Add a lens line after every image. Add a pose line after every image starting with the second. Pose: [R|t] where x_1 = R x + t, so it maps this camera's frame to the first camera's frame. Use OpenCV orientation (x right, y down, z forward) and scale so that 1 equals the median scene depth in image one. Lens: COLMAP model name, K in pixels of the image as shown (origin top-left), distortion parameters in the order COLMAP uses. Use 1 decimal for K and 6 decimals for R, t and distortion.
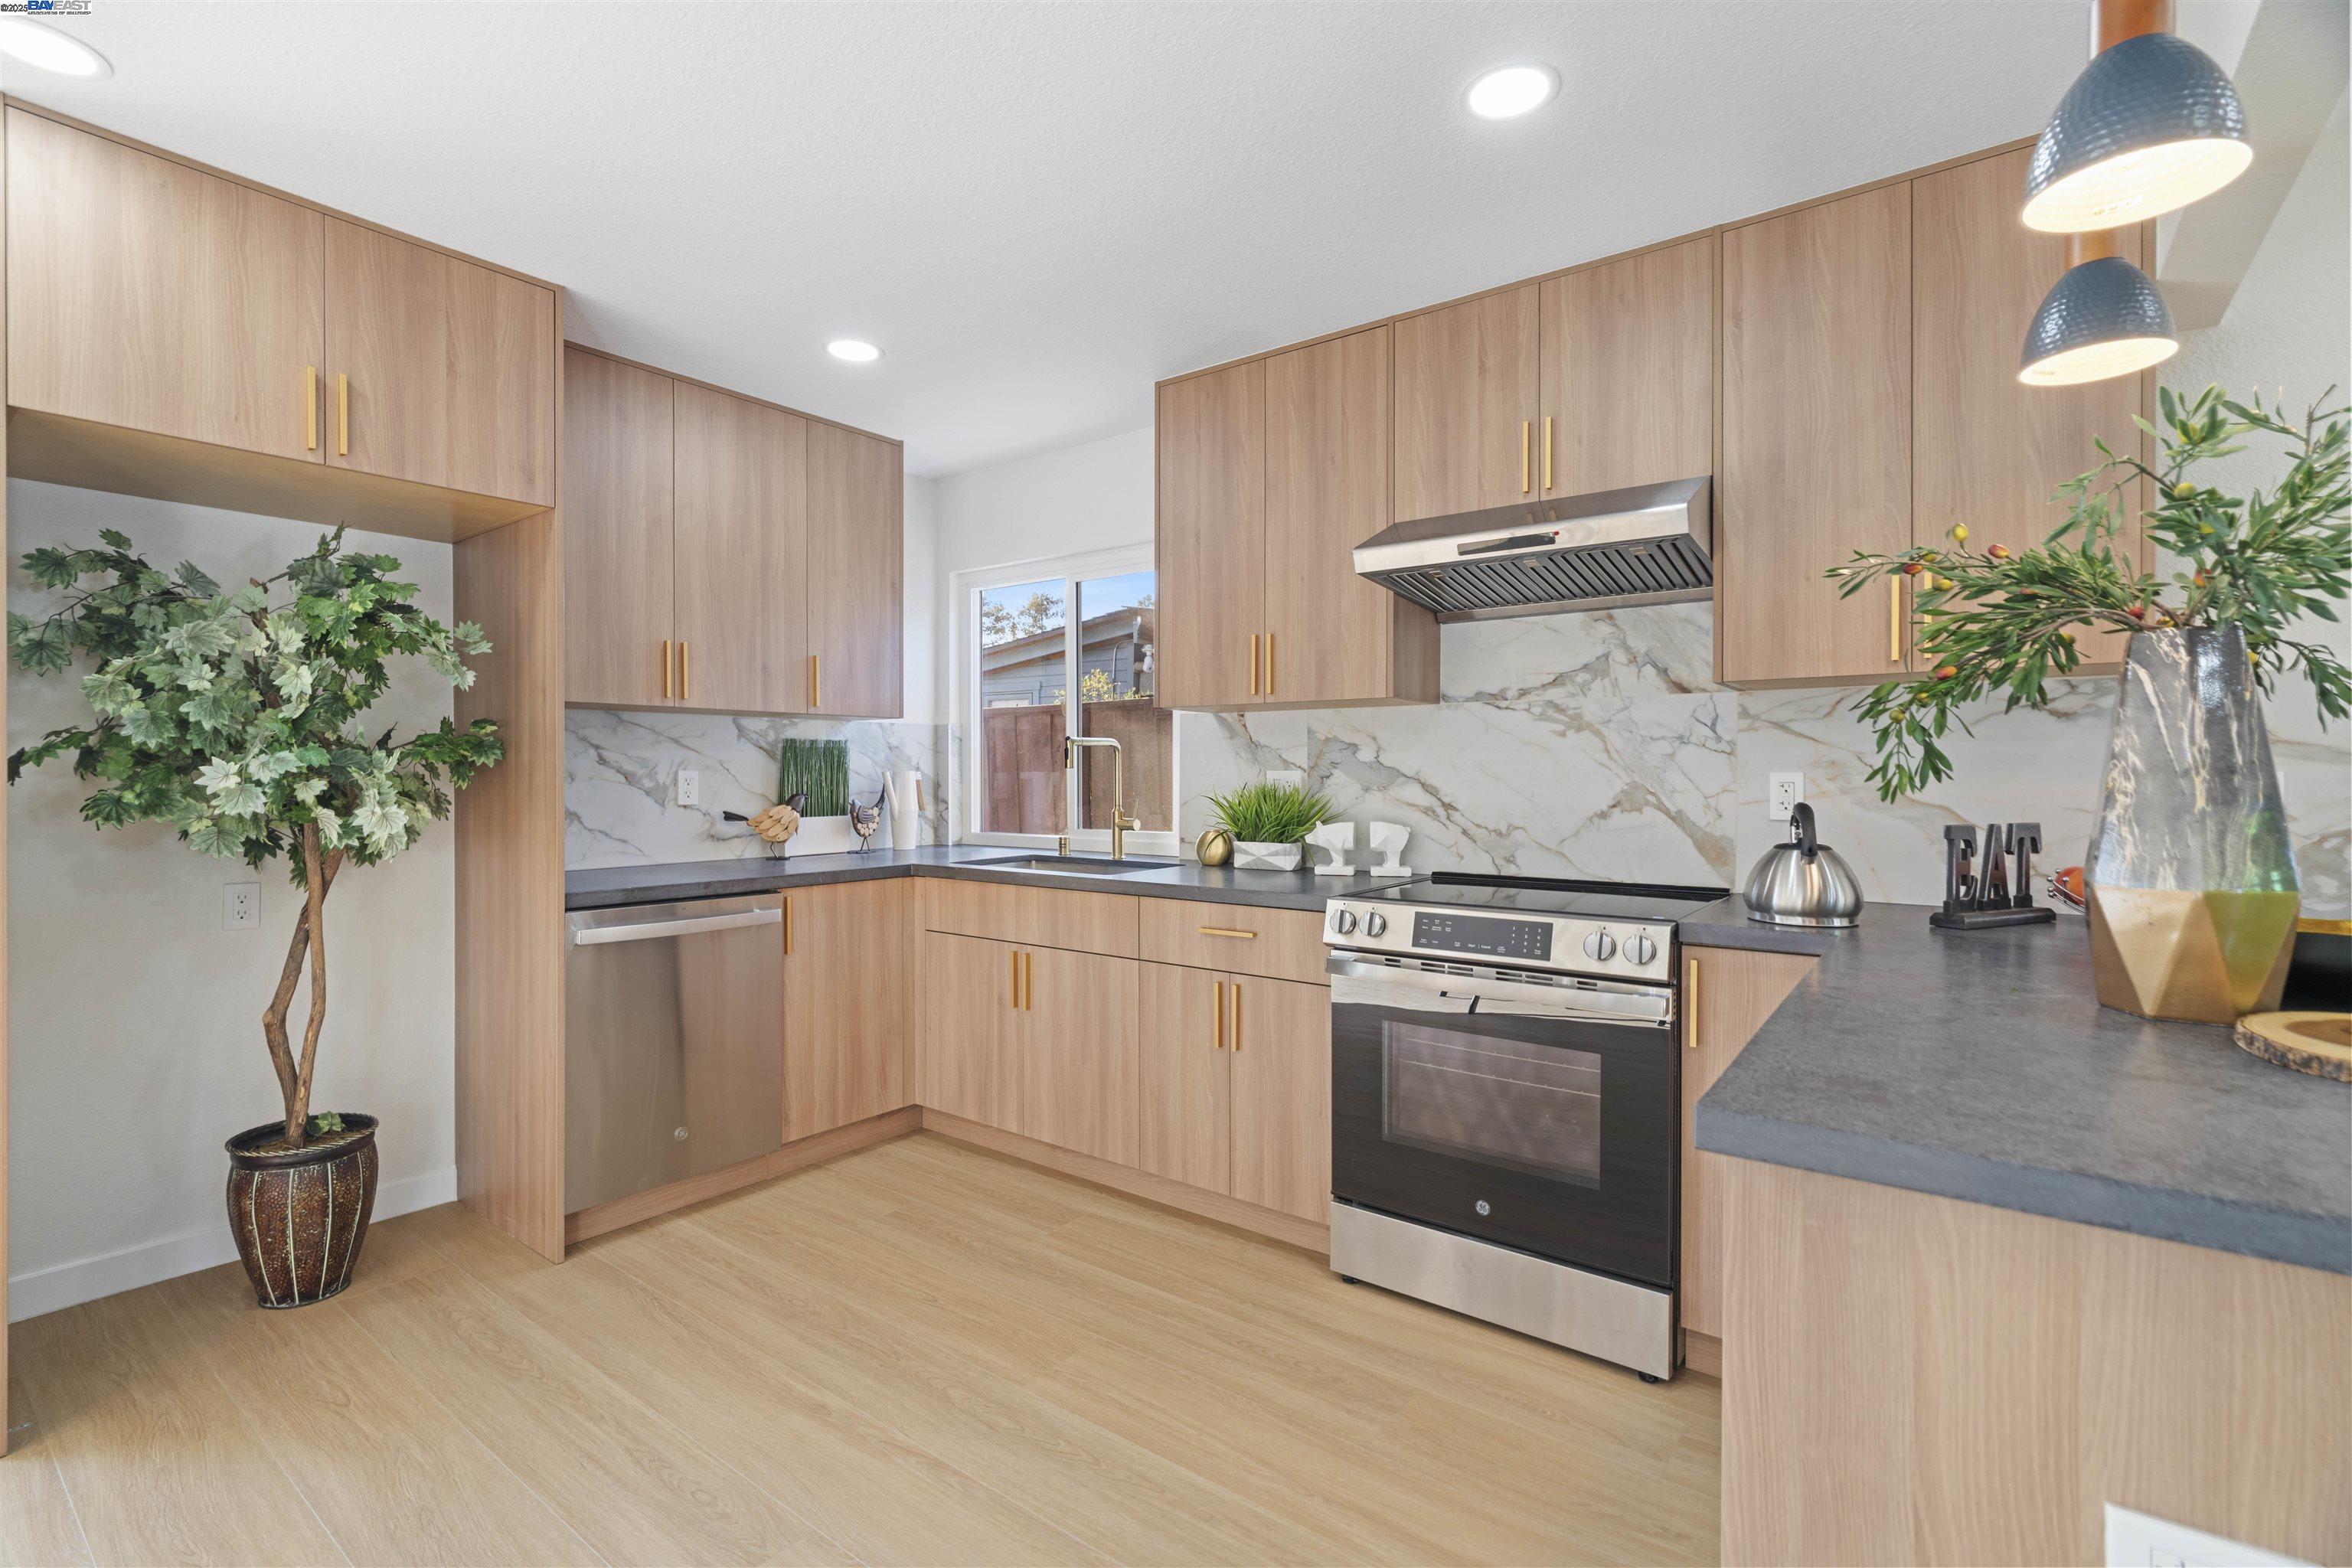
lens RADIAL K [[1060.2, 0, 1174.6], [0, 1060.2, 781.9], [0, 0, 1]] dist [-0.000301, 0.000120]
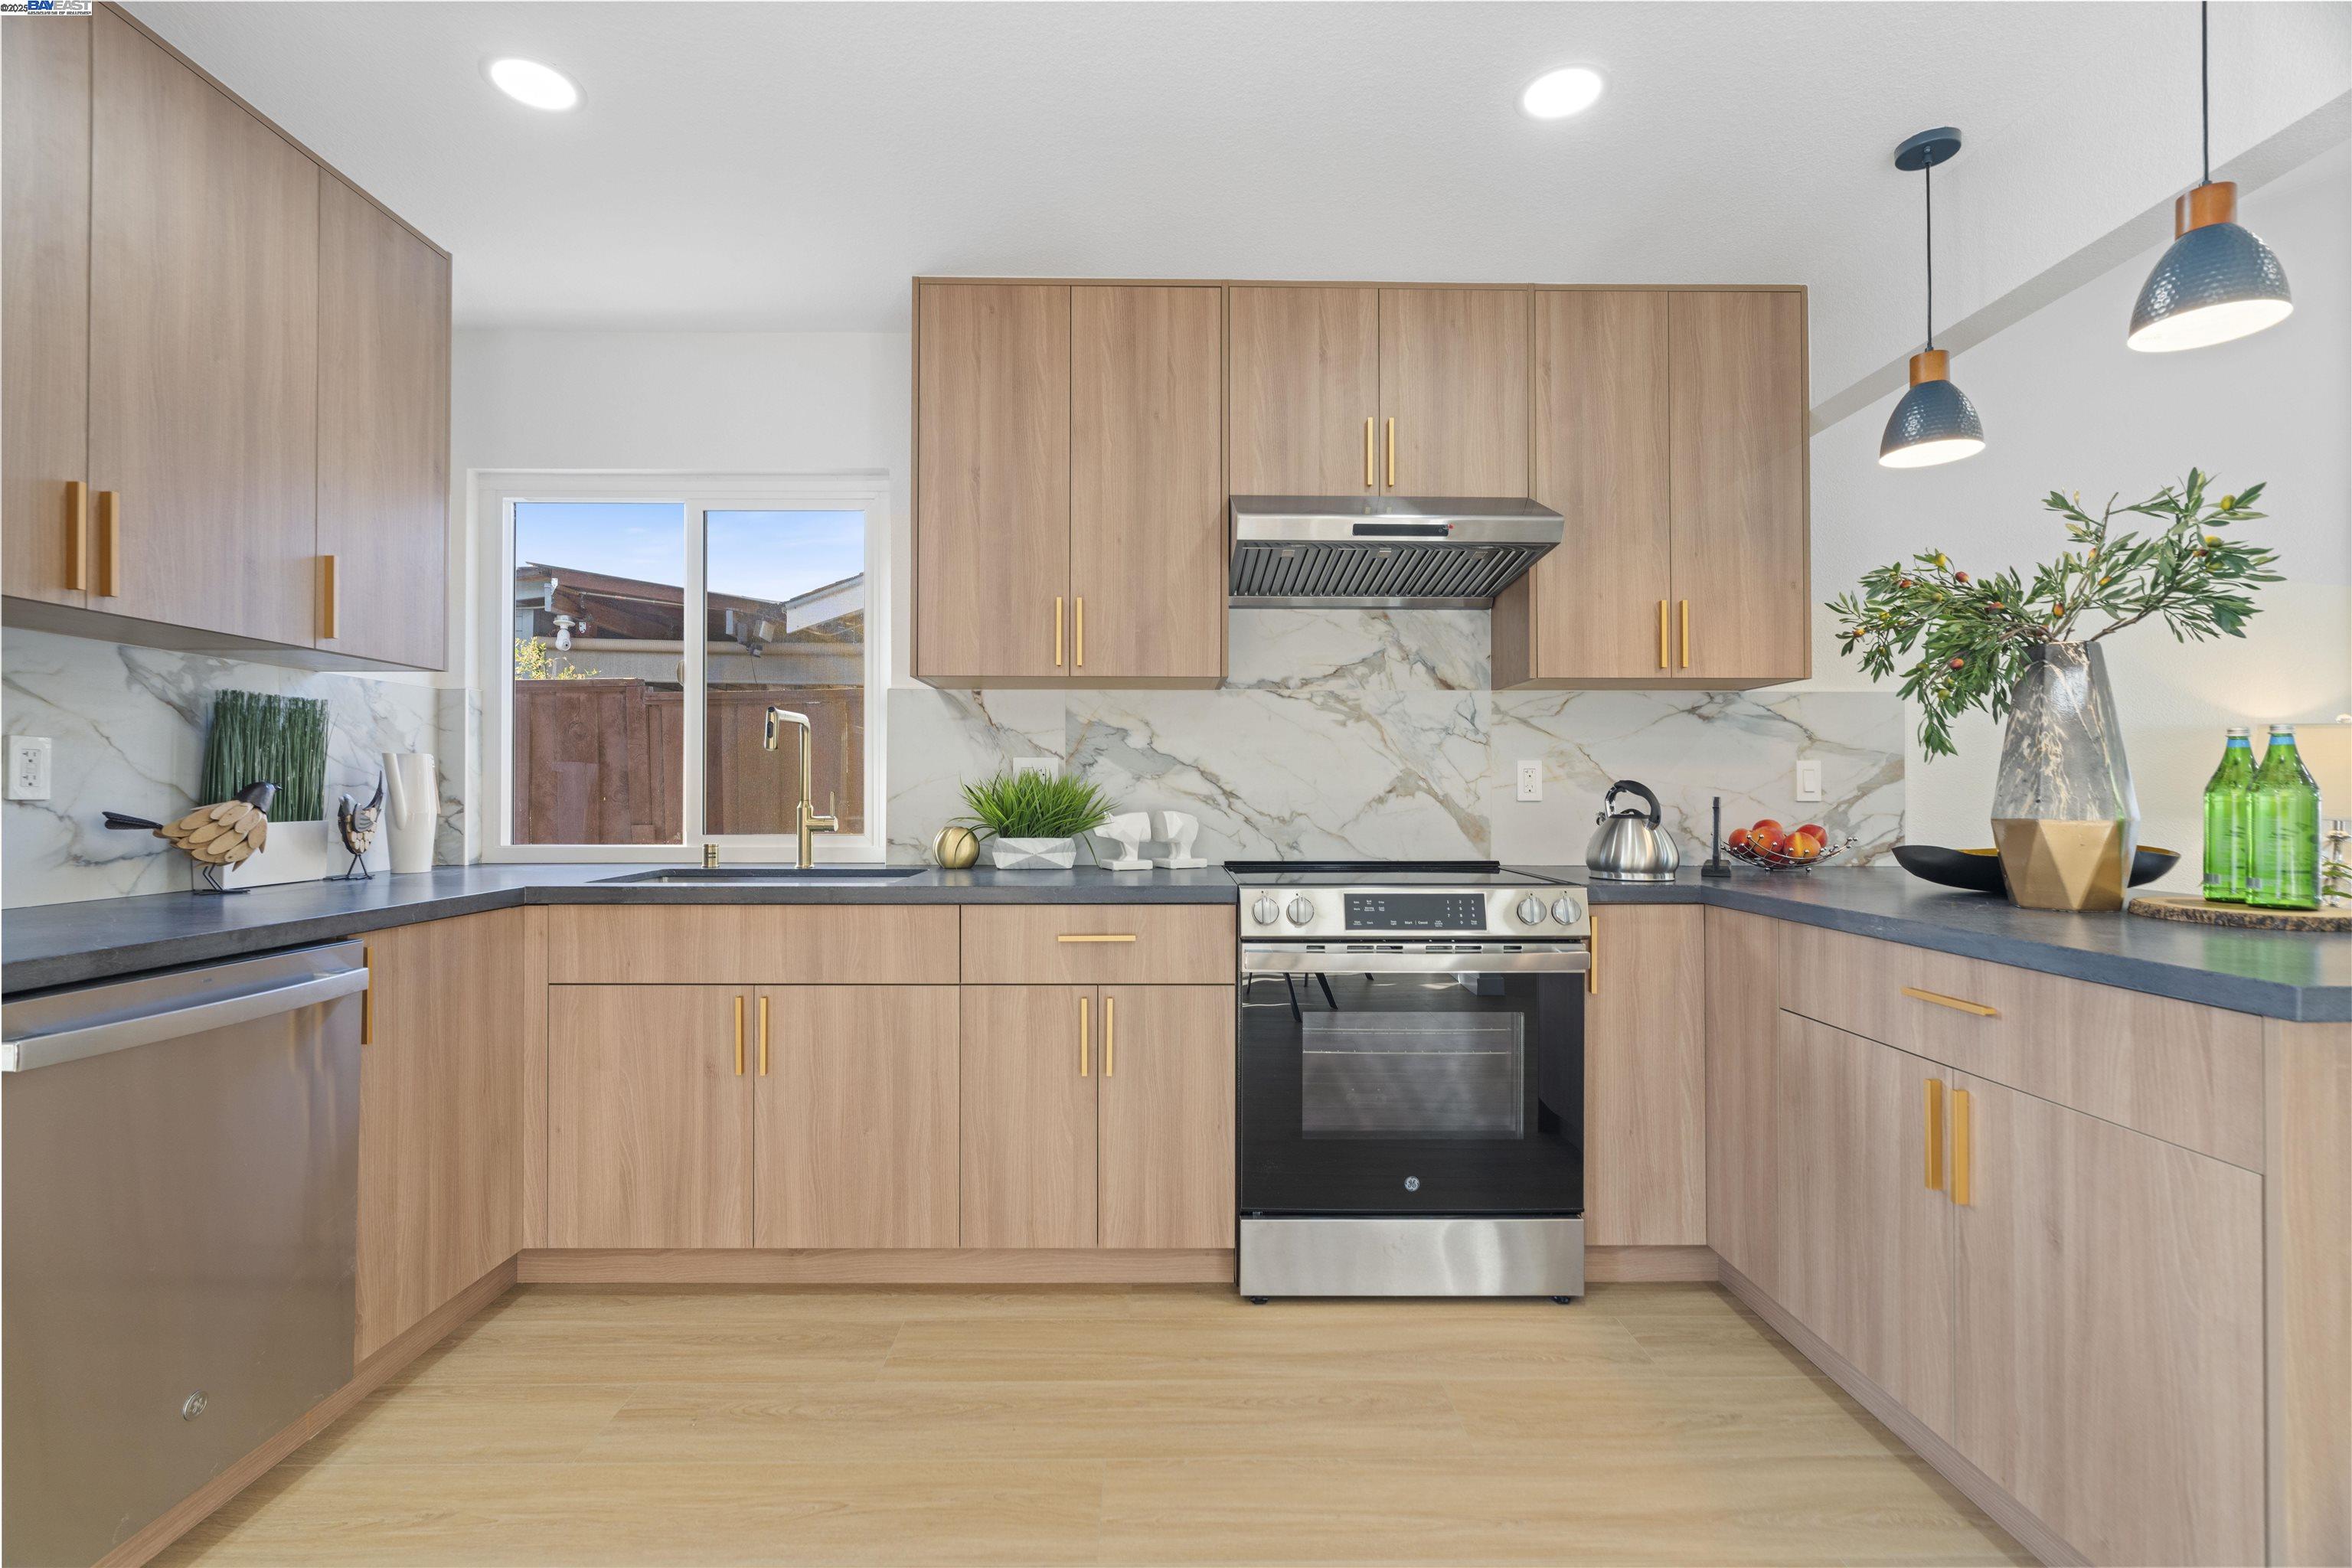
lens RADIAL K [[1051.9, 0, 1176.9], [0, 1051.9, 785.7], [0, 0, 1]] dist [-0.003560, 0.000206]
pose [[0.789632, 0.005356, 0.613558, -0.387481], [0.004171, 0.999892, -0.014097, 0.029244], [-0.613567, 0.013690, 0.789524, 0.267966]]
